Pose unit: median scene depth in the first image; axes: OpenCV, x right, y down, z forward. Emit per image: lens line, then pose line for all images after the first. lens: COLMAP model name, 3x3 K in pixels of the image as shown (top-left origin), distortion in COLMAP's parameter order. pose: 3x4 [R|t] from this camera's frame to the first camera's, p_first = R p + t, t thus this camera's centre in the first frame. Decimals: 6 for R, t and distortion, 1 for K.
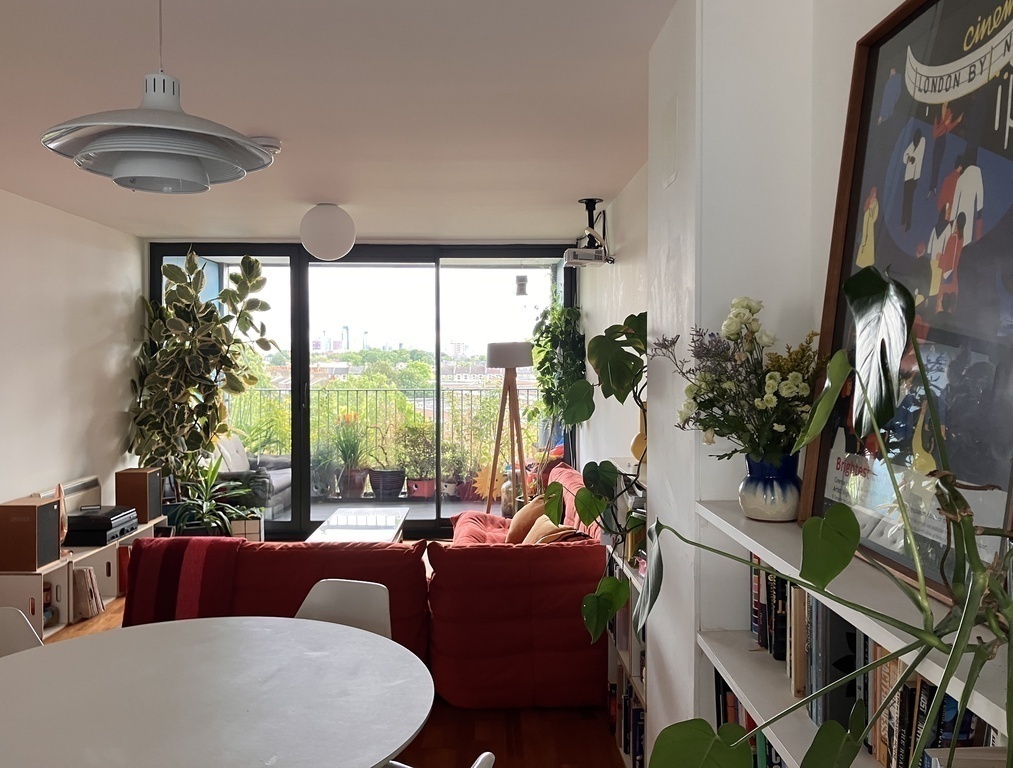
lens RADIAL K [[874.0, 0, 508.1], [0, 874.0, 361.1], [0, 0, 1]] dist [0.000528, -0.010868]
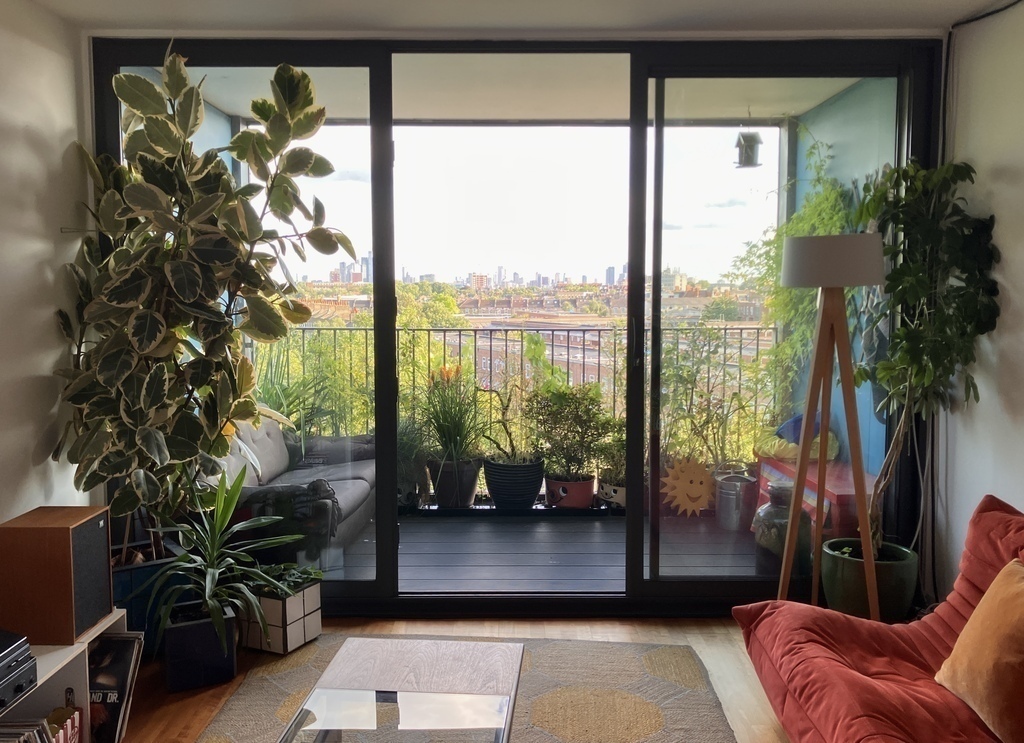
lens RADIAL K [[883.1, 0, 511.7], [0, 883.1, 354.6], [0, 0, 1]] dist [0.011554, 0.004397]
pose [[0.999781, 0.004343, -0.020486, -0.162784], [-0.002940, 0.997680, 0.068017, 0.011298], [0.020734, -0.067942, 0.997474, 0.499842]]
